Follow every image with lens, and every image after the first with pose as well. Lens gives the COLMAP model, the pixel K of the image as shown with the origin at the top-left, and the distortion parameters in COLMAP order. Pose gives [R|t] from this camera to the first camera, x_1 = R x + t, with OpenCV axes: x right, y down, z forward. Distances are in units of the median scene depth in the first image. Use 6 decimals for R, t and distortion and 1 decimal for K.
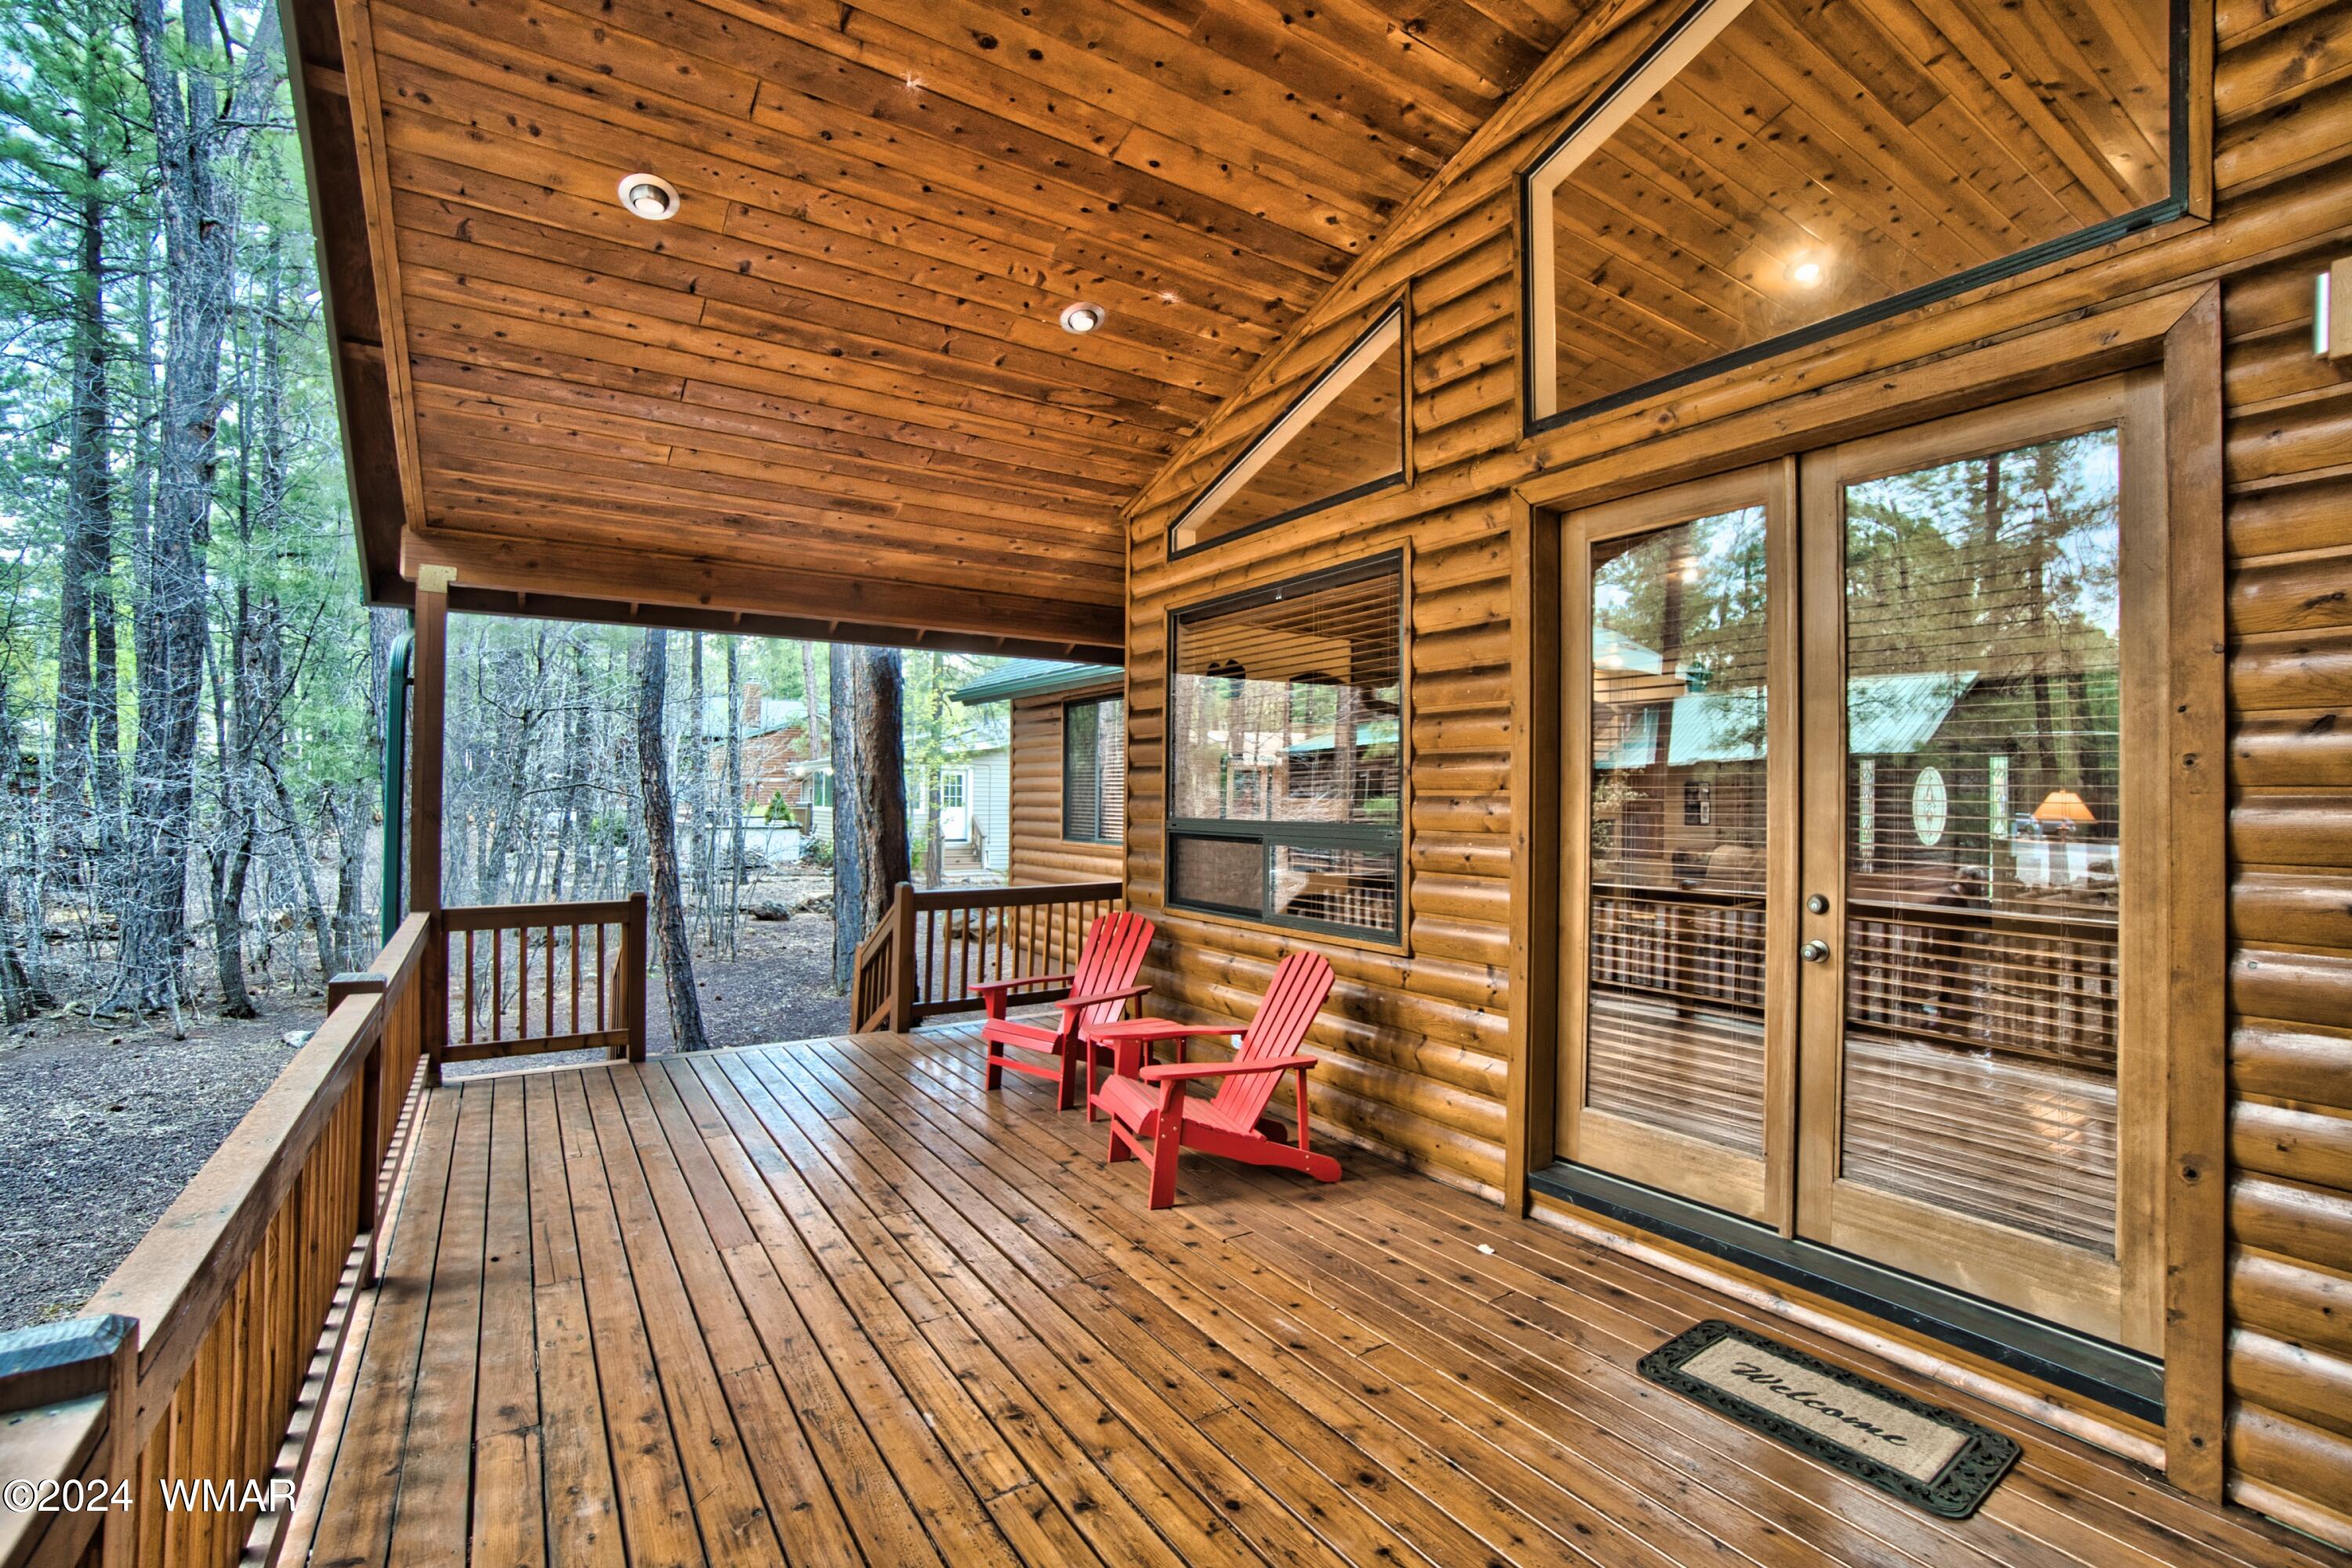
lens RADIAL K [[1030.9, 0, 1155.2], [0, 1030.9, 789.0], [0, 0, 1]] dist [-0.055463, 0.016878]
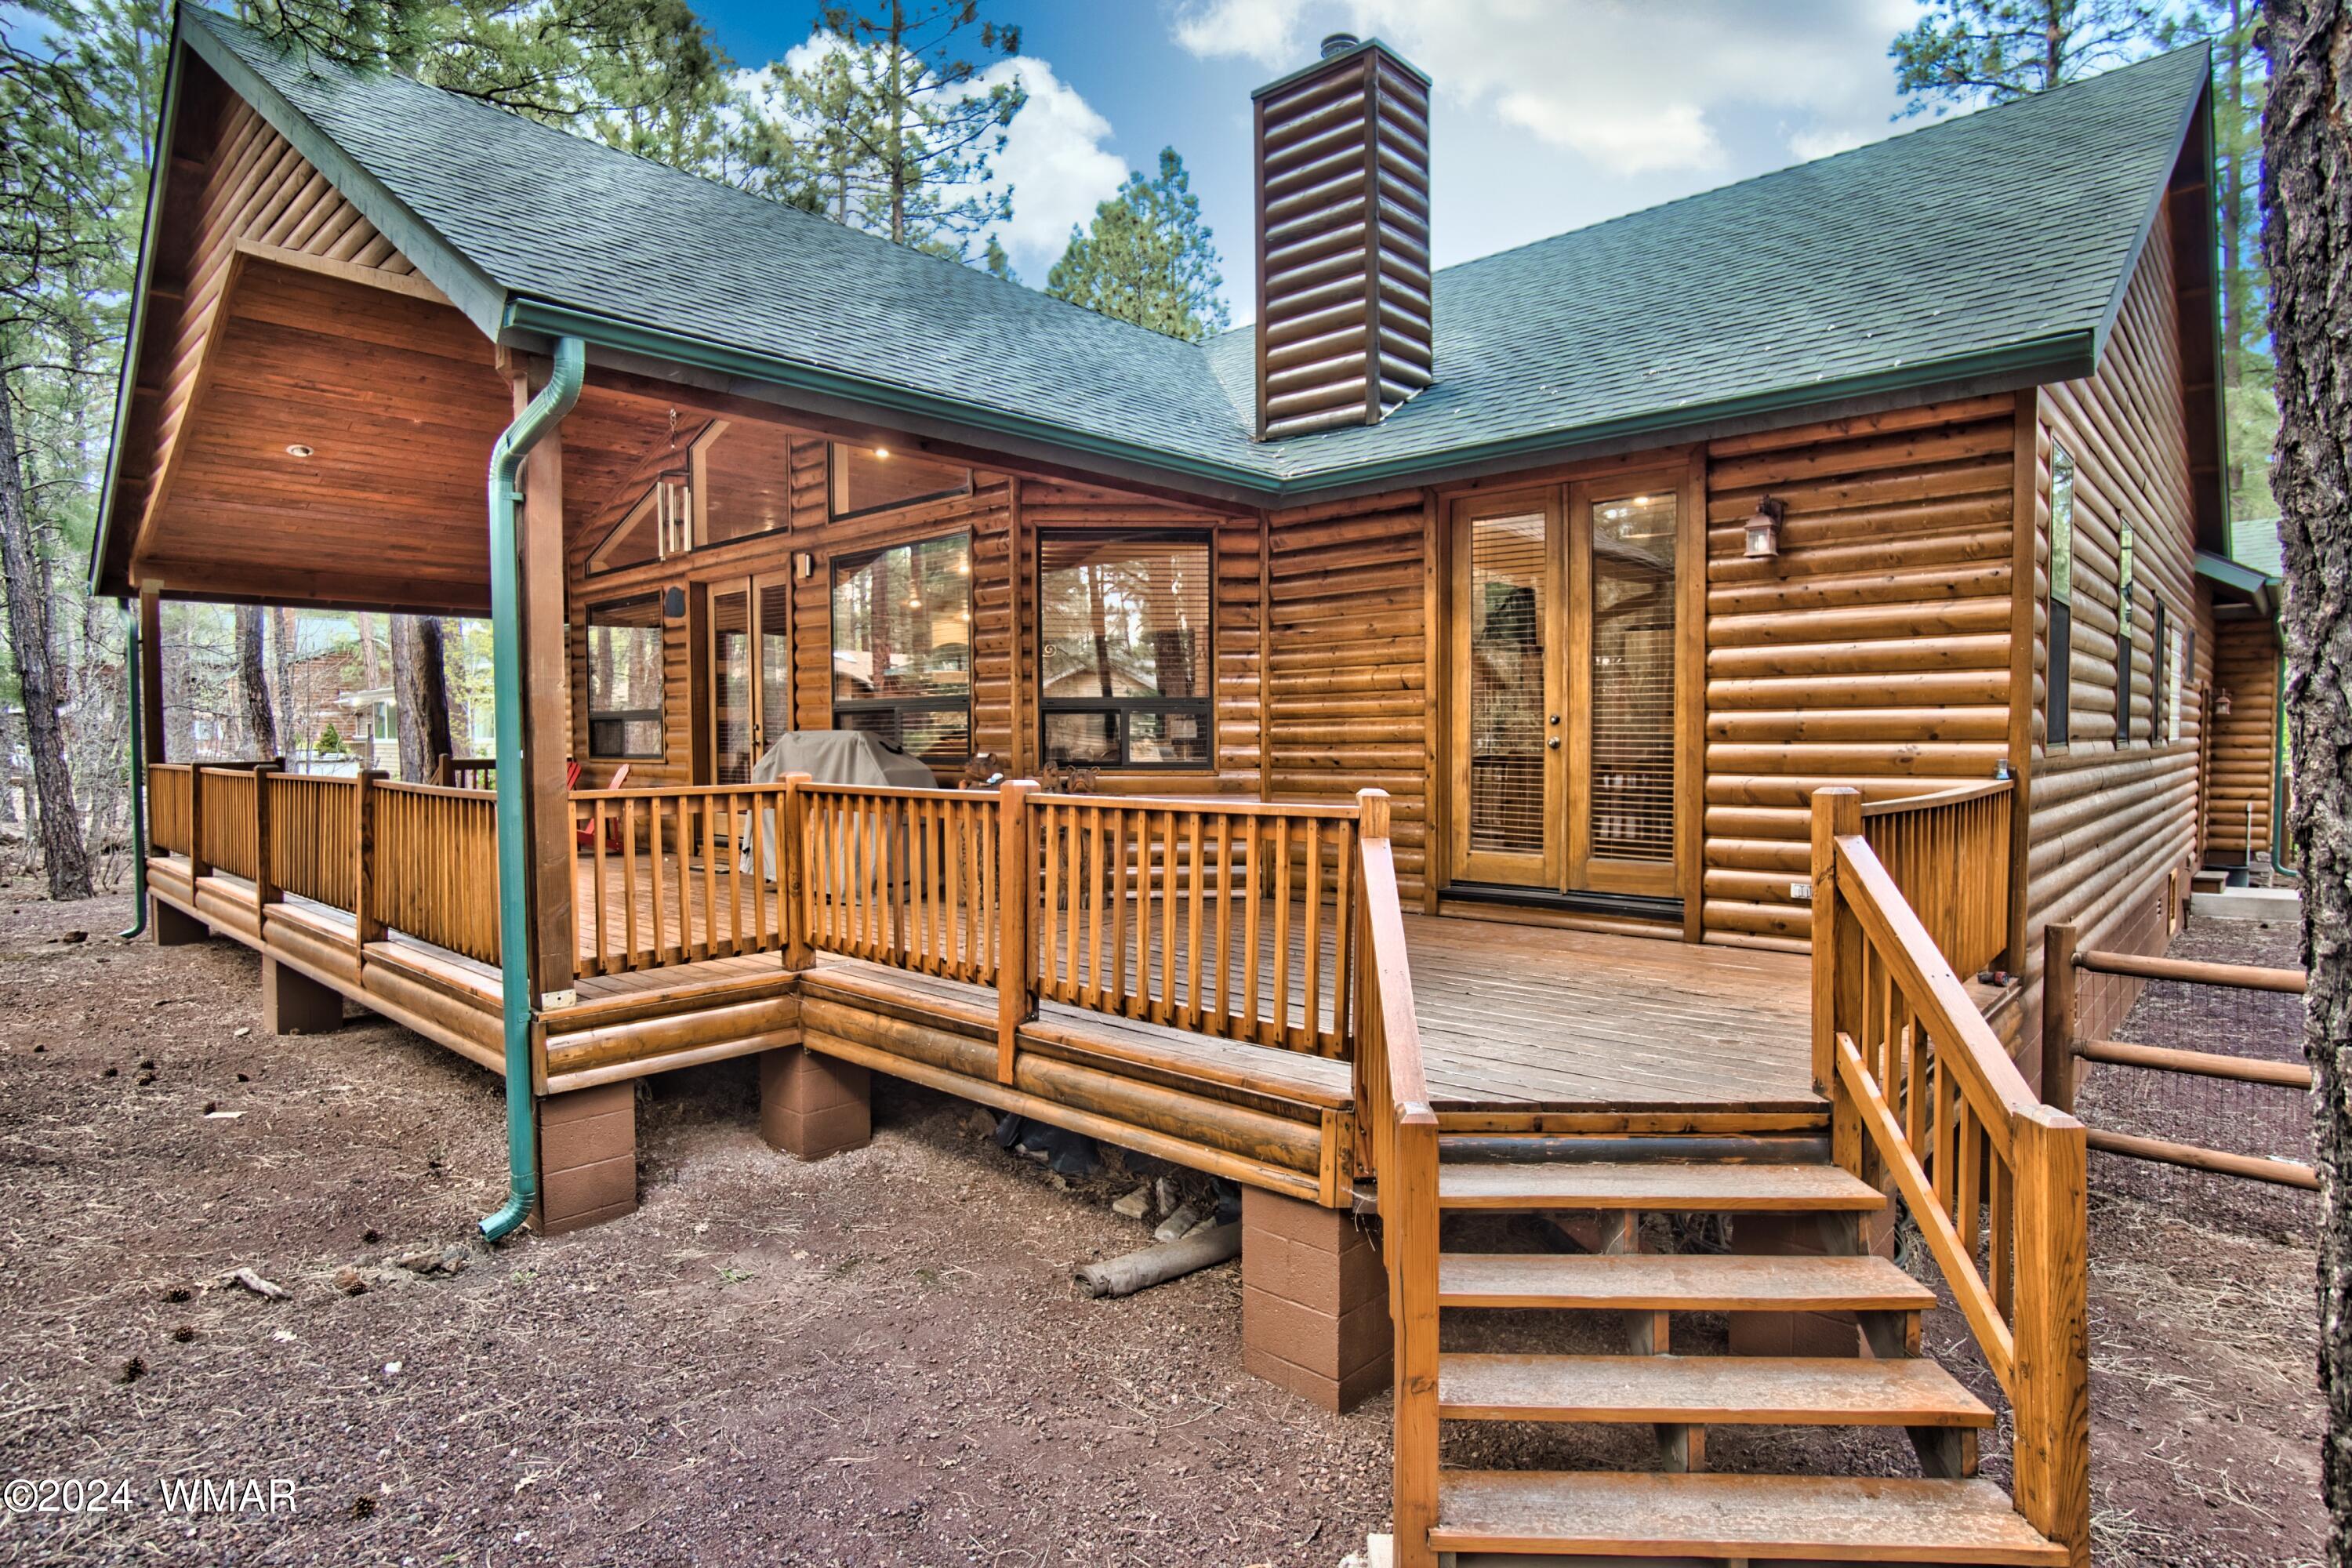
lens RADIAL K [[1243.3, 0, 1176.5], [0, 1243.3, 797.5], [0, 0, 1]] dist [-0.026472, 0.001204]
pose [[0.966221, -0.023904, 0.256602, 0.593742], [0.010057, 0.998428, 0.055140, 0.087748], [-0.257517, -0.050697, 0.964943, -1.904171]]
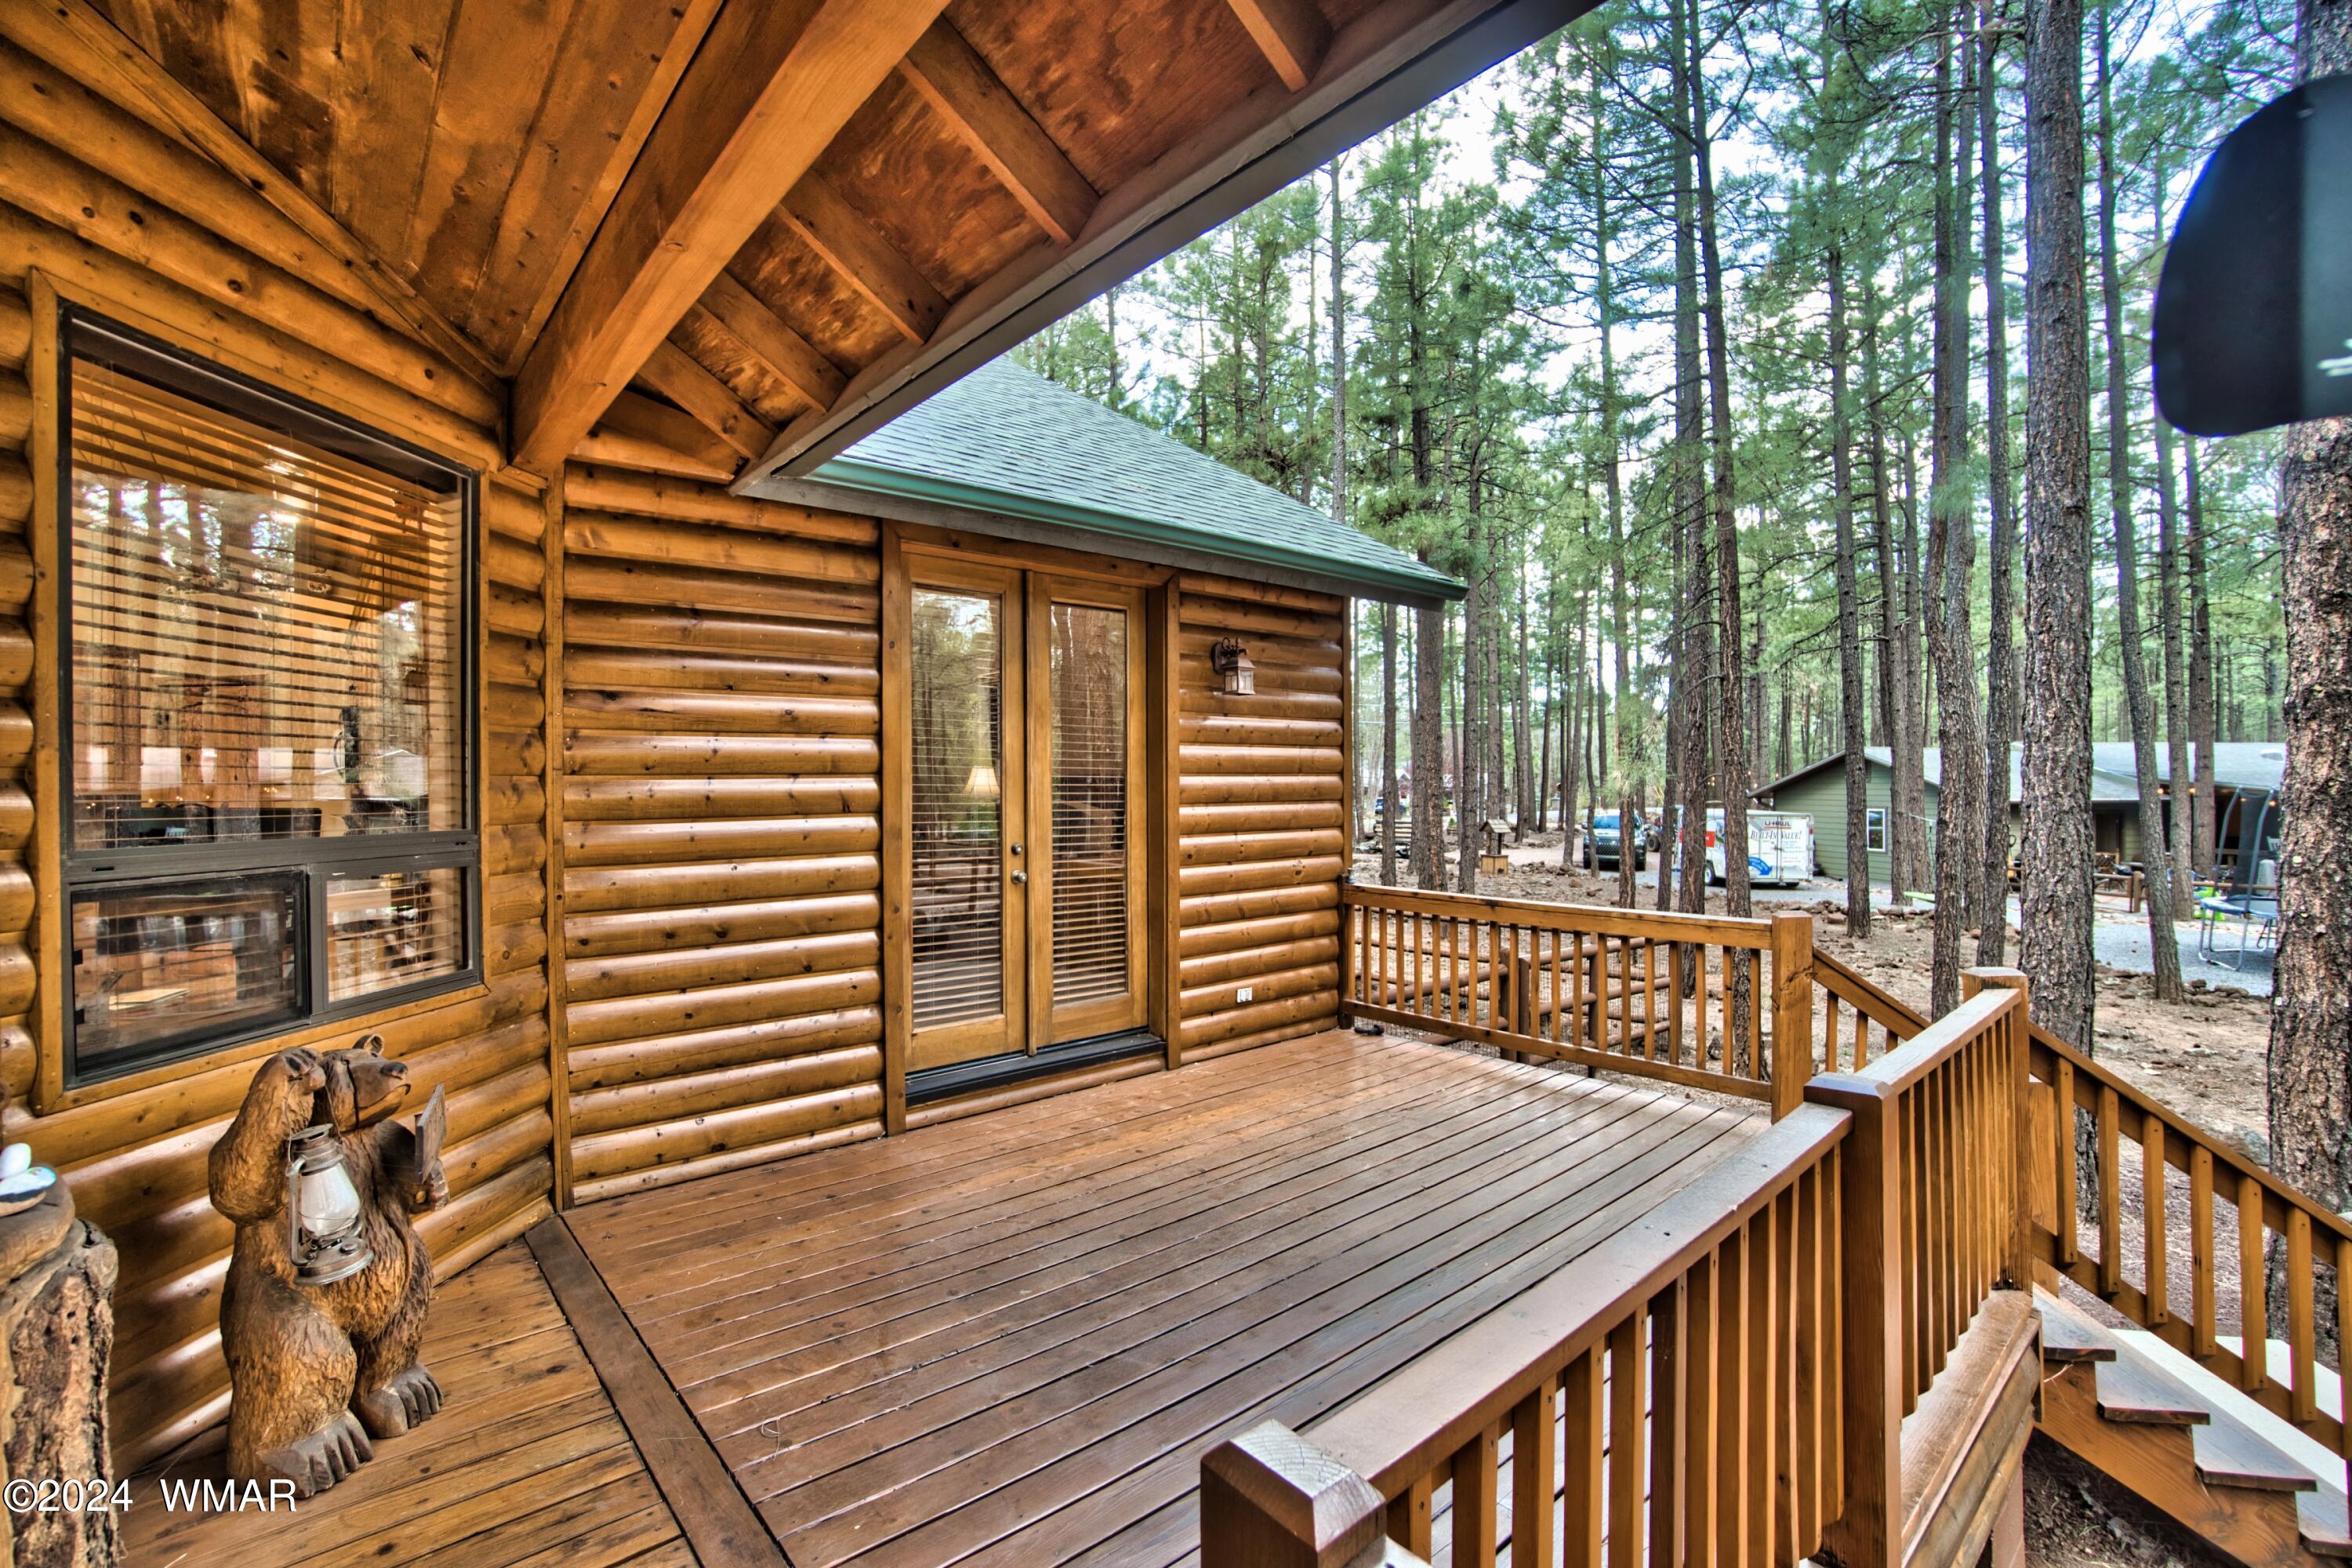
lens RADIAL K [[1030.9, 0, 1170.7], [0, 1030.9, 781.4], [0, 0, 1]] dist [-0.055463, 0.016878]
pose [[-0.133735, -0.004067, 0.991009, 0.361193], [-0.002501, 0.999990, 0.003766, 0.003587], [-0.991014, -0.001975, -0.133743, -0.497362]]
